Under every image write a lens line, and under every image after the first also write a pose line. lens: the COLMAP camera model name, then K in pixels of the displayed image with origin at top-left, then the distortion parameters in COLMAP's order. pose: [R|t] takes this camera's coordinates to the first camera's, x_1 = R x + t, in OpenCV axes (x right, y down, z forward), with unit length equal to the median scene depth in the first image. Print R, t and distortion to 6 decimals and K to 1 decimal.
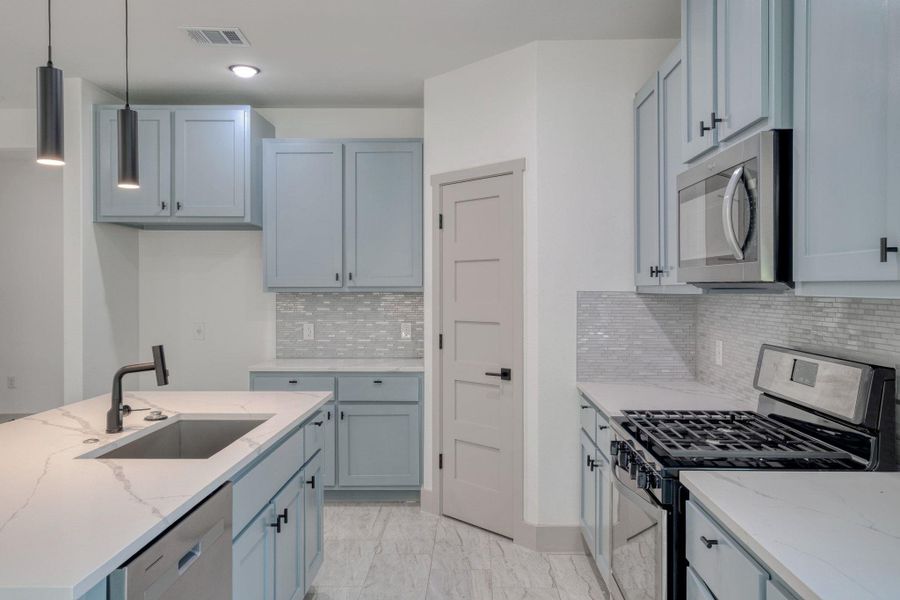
lens RADIAL K [[698.8, 0, 450.0], [0, 698.8, 300.0], [0, 0, 1]] dist [0.001867, -0.000931]
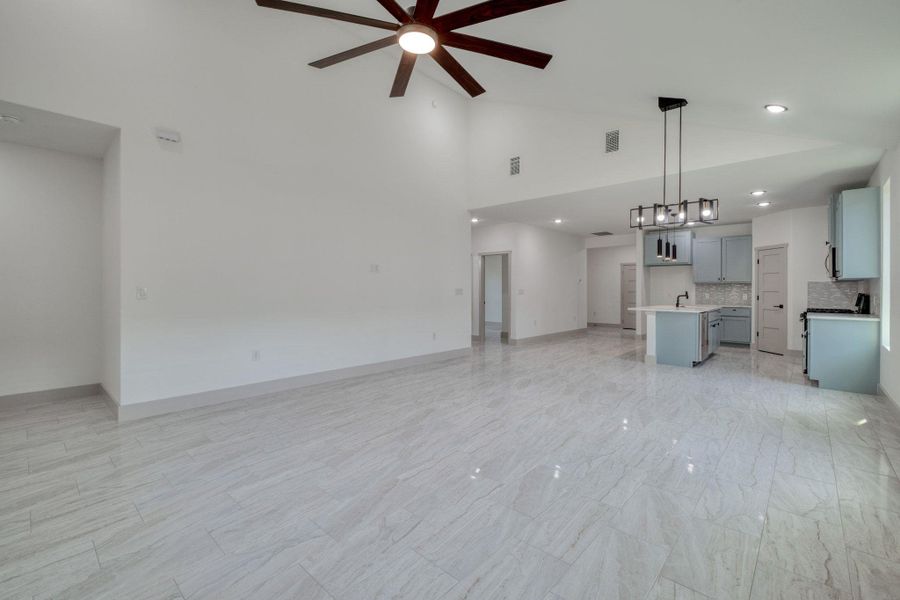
lens RADIAL K [[395.9, 0, 447.9], [0, 395.9, 288.7], [0, 0, 1]] dist [0.001010, -0.000235]
pose [[0.759641, 0.000257, -0.650343, 0.089142], [-0.014142, 0.999770, -0.016125, 0.064297], [0.650189, 0.021446, 0.759470, -1.334203]]
